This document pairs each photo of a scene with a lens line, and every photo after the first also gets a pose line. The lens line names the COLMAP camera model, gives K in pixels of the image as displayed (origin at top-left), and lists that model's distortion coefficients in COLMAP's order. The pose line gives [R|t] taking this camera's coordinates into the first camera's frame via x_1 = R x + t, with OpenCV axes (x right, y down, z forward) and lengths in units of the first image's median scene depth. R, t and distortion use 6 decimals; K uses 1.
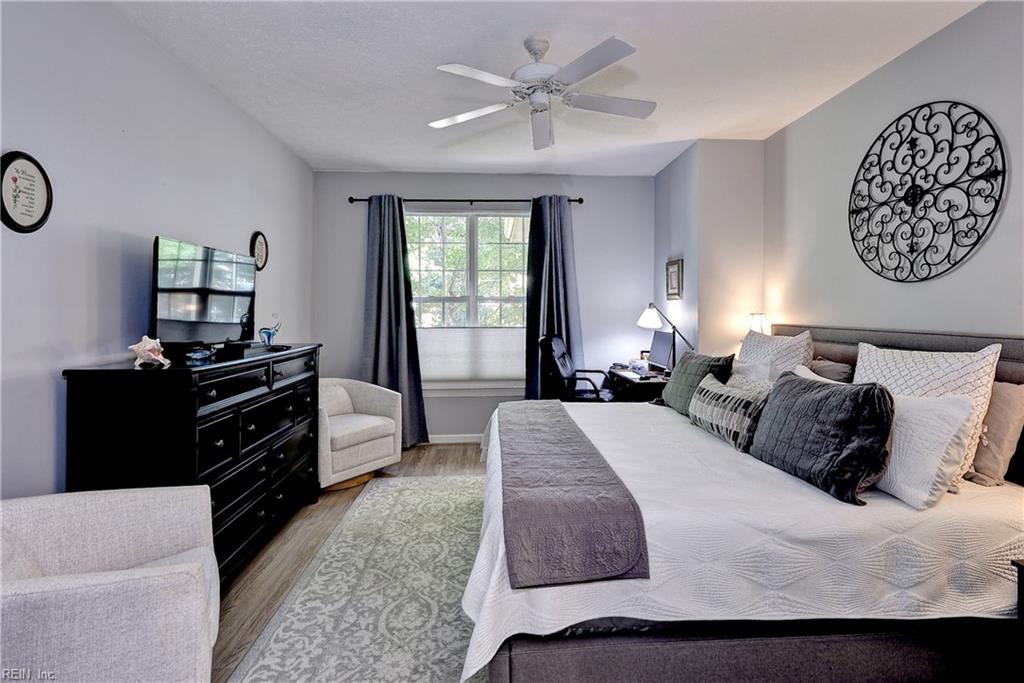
lens RADIAL K [[484.6, 0, 518.3], [0, 484.6, 303.7], [0, 0, 1]] dist [0.025469, -0.019885]
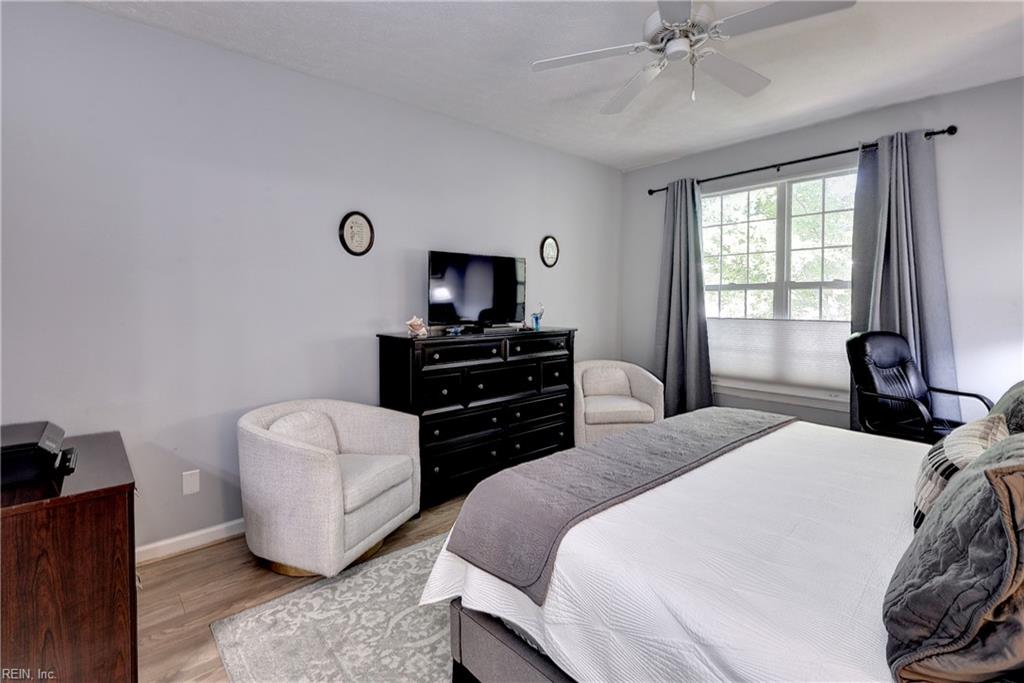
lens RADIAL K [[484.6, 0, 518.3], [0, 484.6, 303.7], [0, 0, 1]] dist [0.025469, -0.019885]
pose [[0.616519, 0.006522, -0.787313, 0.297616], [0.012552, 0.999757, 0.018111, 0.001260], [0.787240, -0.021048, 0.616288, 0.140209]]
